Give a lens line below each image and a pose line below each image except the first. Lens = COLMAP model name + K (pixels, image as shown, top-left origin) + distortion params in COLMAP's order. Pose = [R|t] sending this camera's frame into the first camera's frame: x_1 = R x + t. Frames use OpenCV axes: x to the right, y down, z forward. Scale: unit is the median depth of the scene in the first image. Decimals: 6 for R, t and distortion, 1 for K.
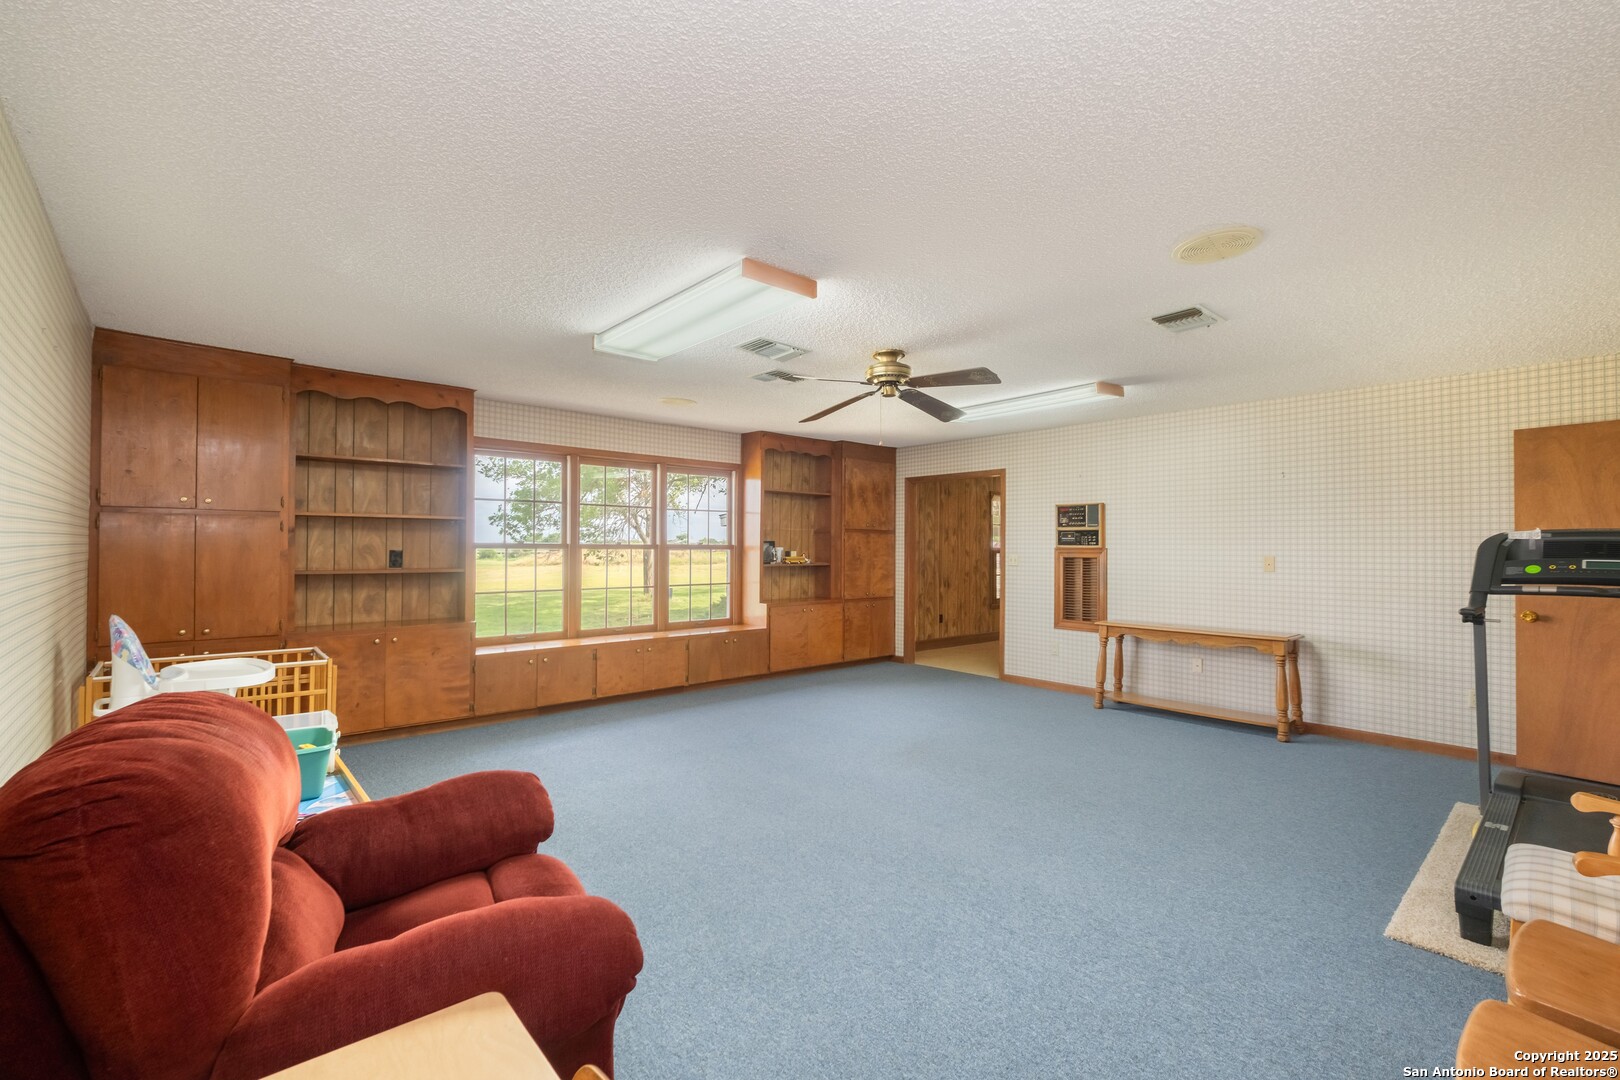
lens RADIAL K [[700.5, 0, 807.7], [0, 700.5, 544.3], [0, 0, 1]] dist [-0.003074, -0.000183]
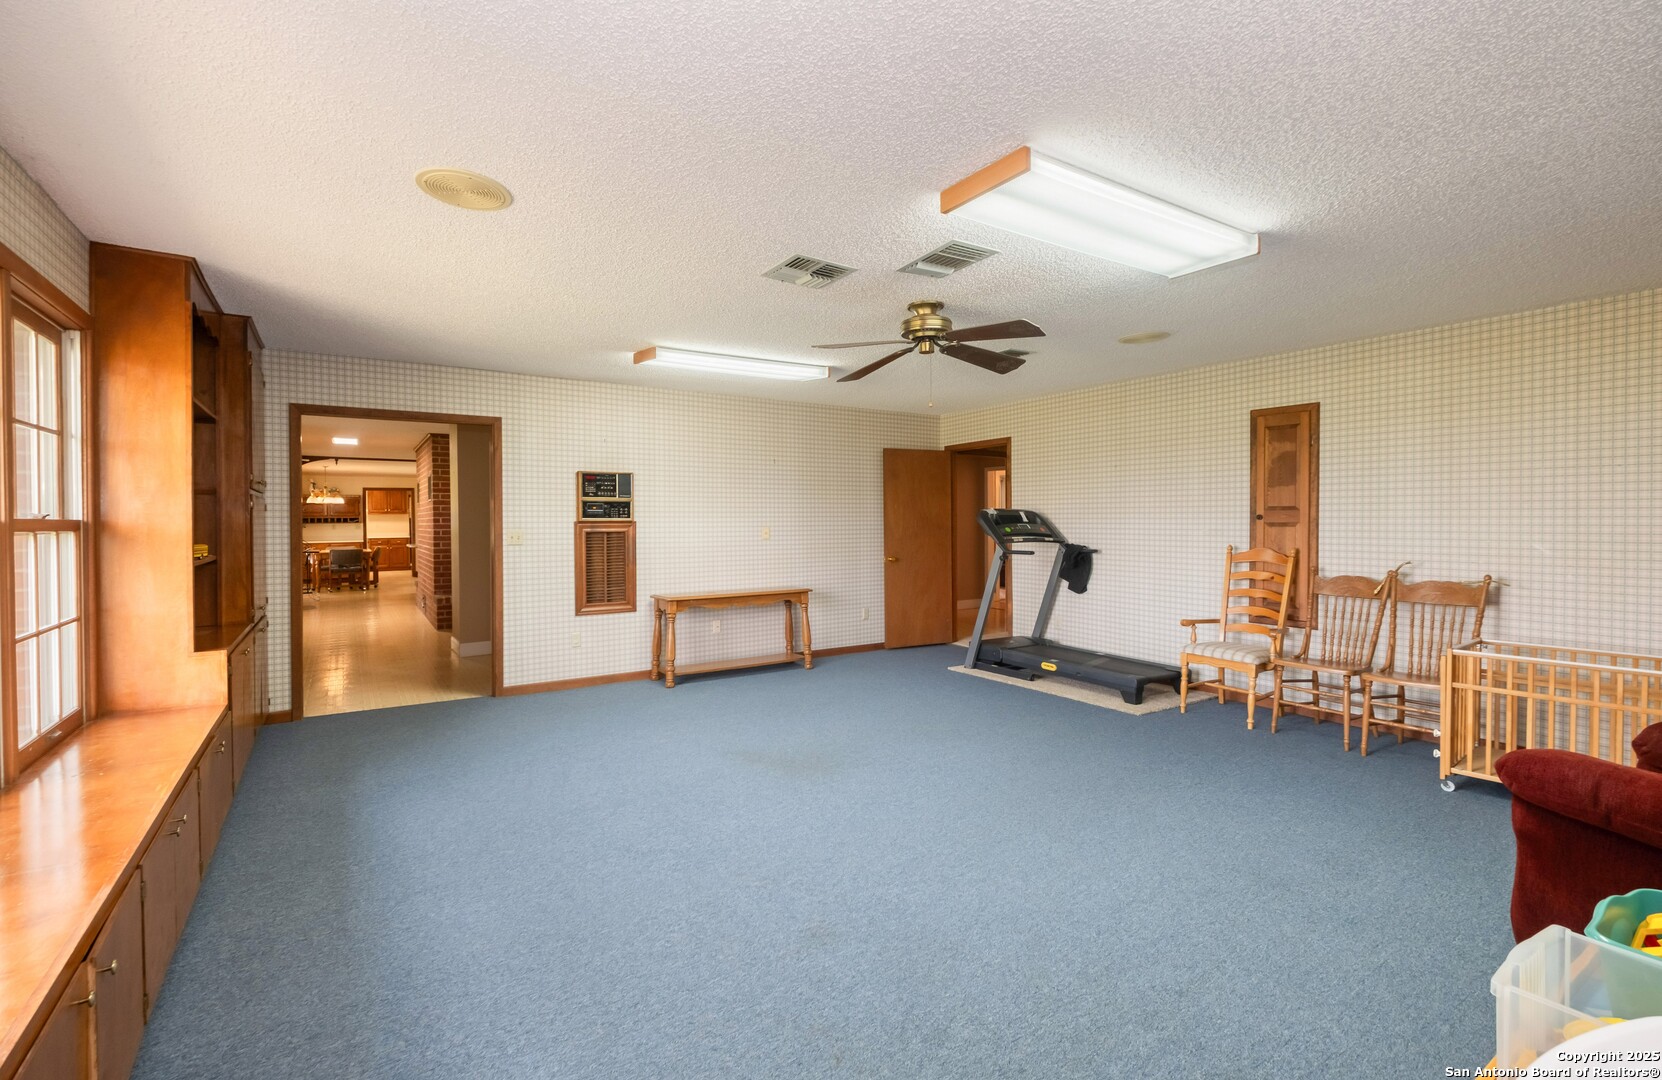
lens RADIAL K [[734.9, 0, 830.4], [0, 734.9, 531.0], [0, 0, 1]] dist [0.000189, 0.000148]
pose [[0.129227, -0.021371, 0.991385, -0.516578], [-0.008879, 0.999703, 0.022708, -0.006340], [-0.991575, -0.011737, 0.128999, 0.603963]]
